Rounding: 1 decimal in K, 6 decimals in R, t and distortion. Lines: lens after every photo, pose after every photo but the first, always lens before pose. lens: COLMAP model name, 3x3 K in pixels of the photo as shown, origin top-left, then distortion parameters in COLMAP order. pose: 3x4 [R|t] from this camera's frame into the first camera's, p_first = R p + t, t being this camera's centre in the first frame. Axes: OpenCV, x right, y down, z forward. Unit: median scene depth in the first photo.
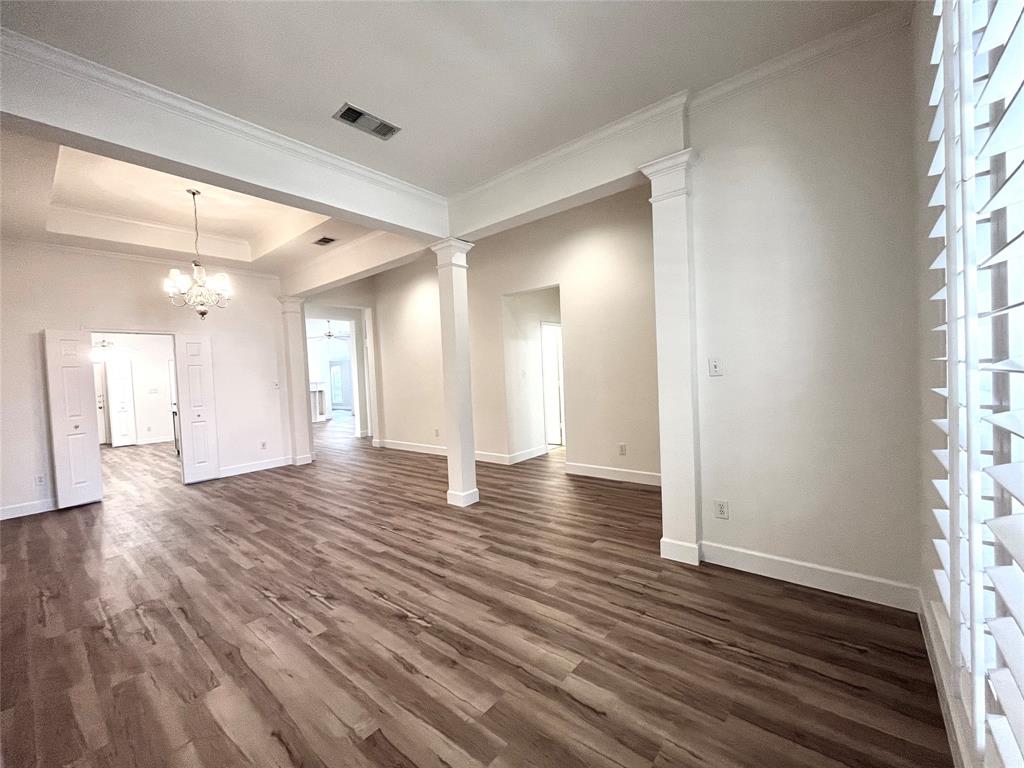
lens RADIAL K [[414.1, 0, 512.1], [0, 414.1, 384.4], [0, 0, 1]] dist [-0.003232, 0.000396]
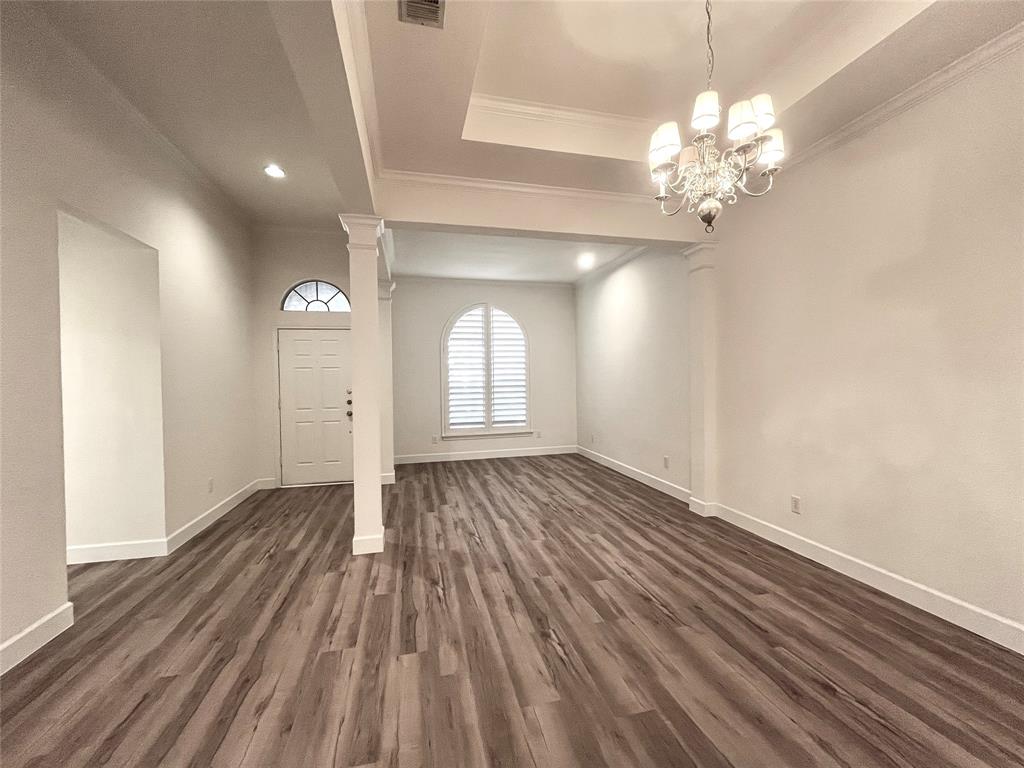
lens RADIAL K [[414.1, 0, 512.3], [0, 414.1, 384.9], [0, 0, 1]] dist [-0.003232, 0.000396]
pose [[-0.802388, 0.046649, 0.594977, -0.933352], [0.068270, 0.997571, 0.013854, -0.020071], [-0.592885, 0.051736, -0.803623, 1.656887]]
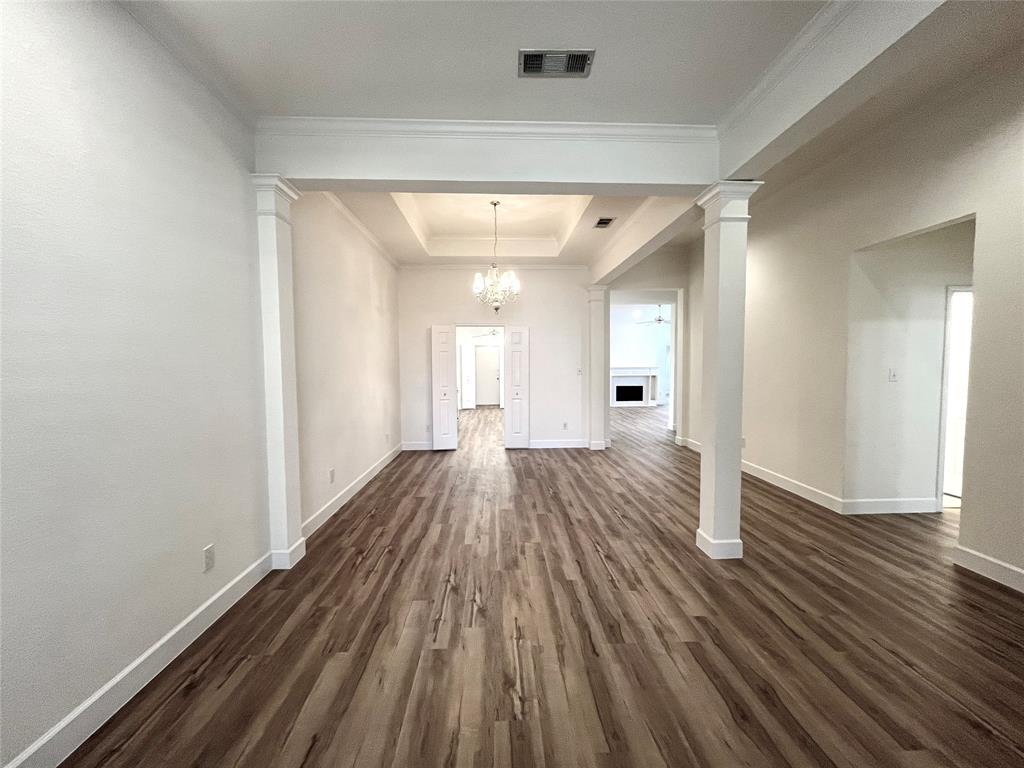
lens RADIAL K [[414.1, 0, 511.5], [0, 414.1, 384.5], [0, 0, 1]] dist [-0.003232, 0.000396]
pose [[0.667980, 0.079974, -0.739869, 0.173425], [-0.047614, 0.996765, 0.064755, -0.041493], [0.742654, -0.008027, 0.669627, 0.282451]]
